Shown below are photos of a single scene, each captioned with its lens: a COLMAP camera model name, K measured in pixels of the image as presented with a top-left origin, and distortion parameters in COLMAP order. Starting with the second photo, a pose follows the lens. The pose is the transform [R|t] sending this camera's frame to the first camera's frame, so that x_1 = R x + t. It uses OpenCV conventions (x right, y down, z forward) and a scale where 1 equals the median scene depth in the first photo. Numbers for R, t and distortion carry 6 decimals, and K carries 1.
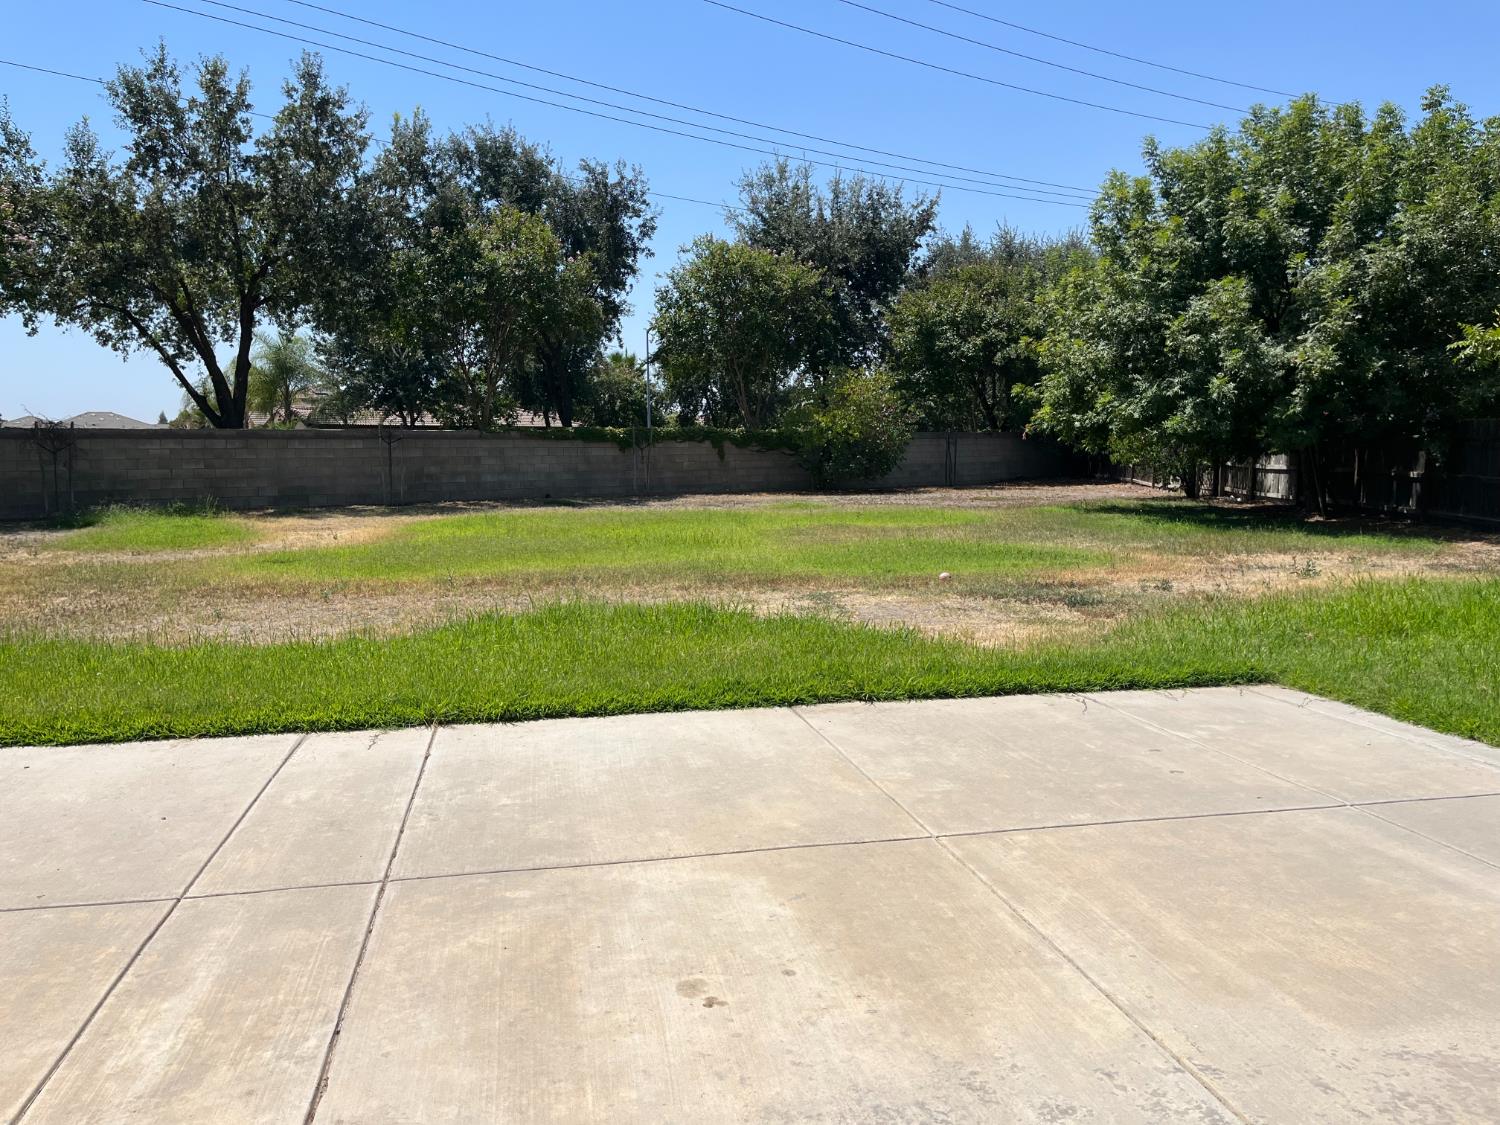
lens RADIAL K [[1138.1, 0, 757.8], [0, 1138.1, 554.2], [0, 0, 1]] dist [0.081284, -0.108215]
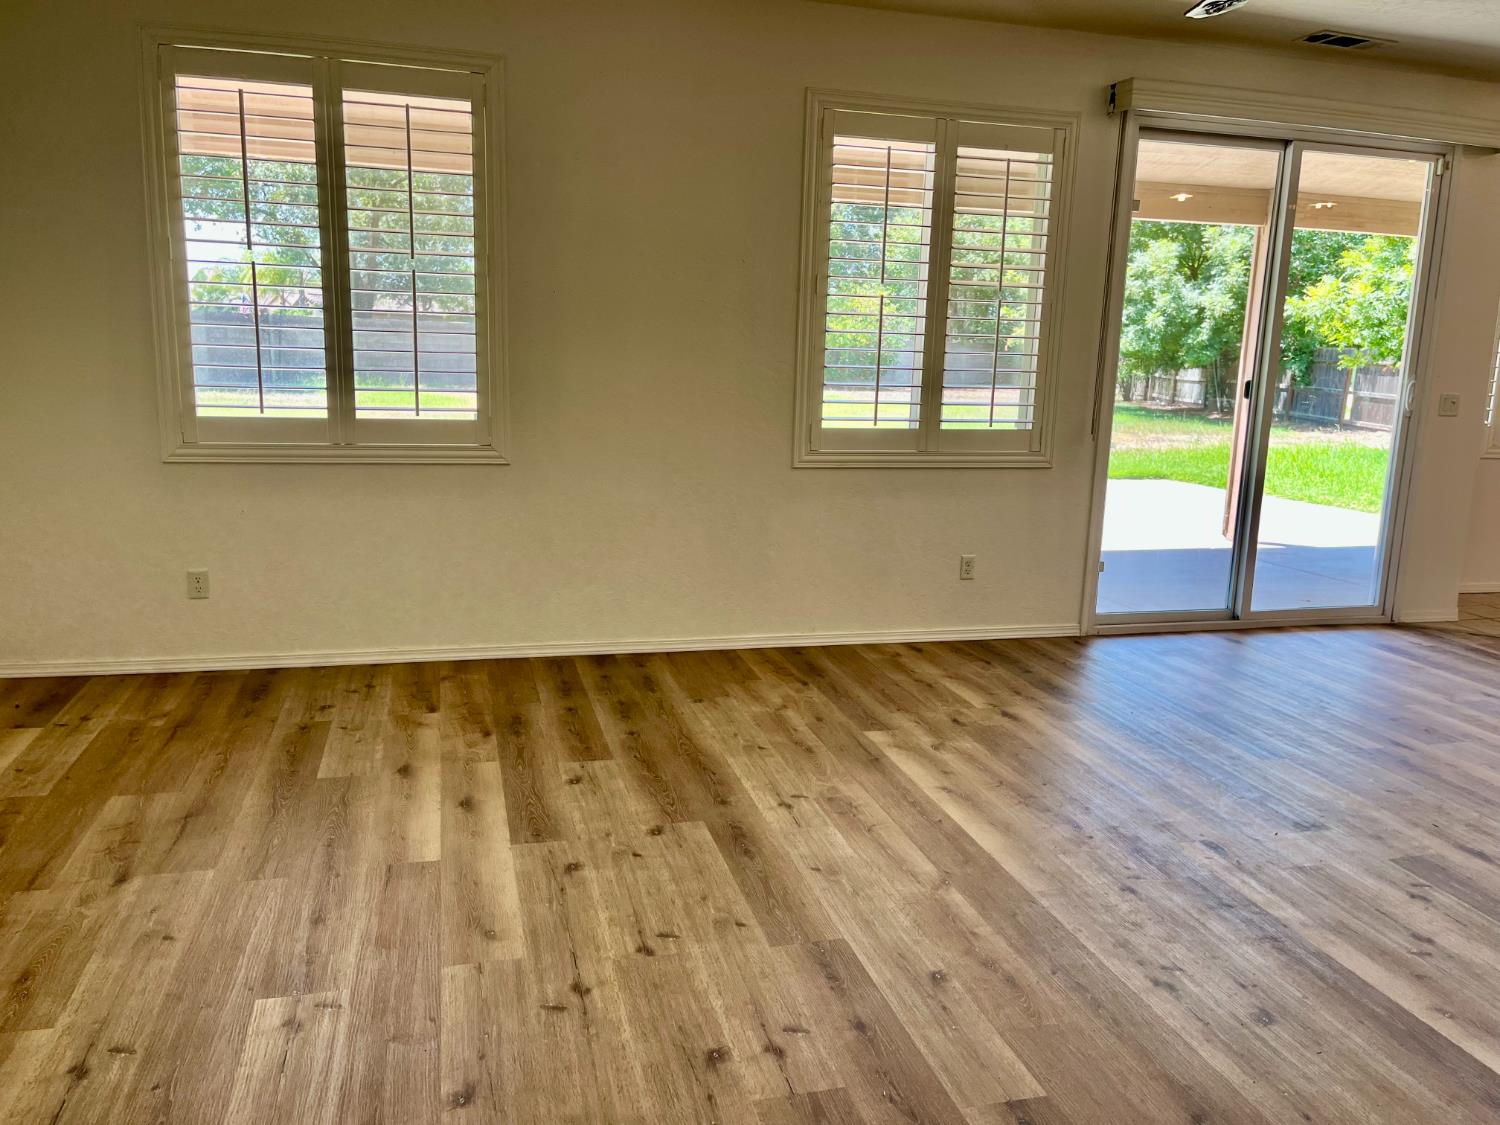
lens RADIAL K [[1138.1, 0, 757.8], [0, 1138.1, 554.2], [0, 0, 1]] dist [0.081284, -0.108215]
pose [[0.997949, 0.025461, 0.058729, -0.164847], [-0.030437, 0.995877, 0.085457, 0.038294], [-0.056311, -0.087069, 0.994609, -0.417996]]
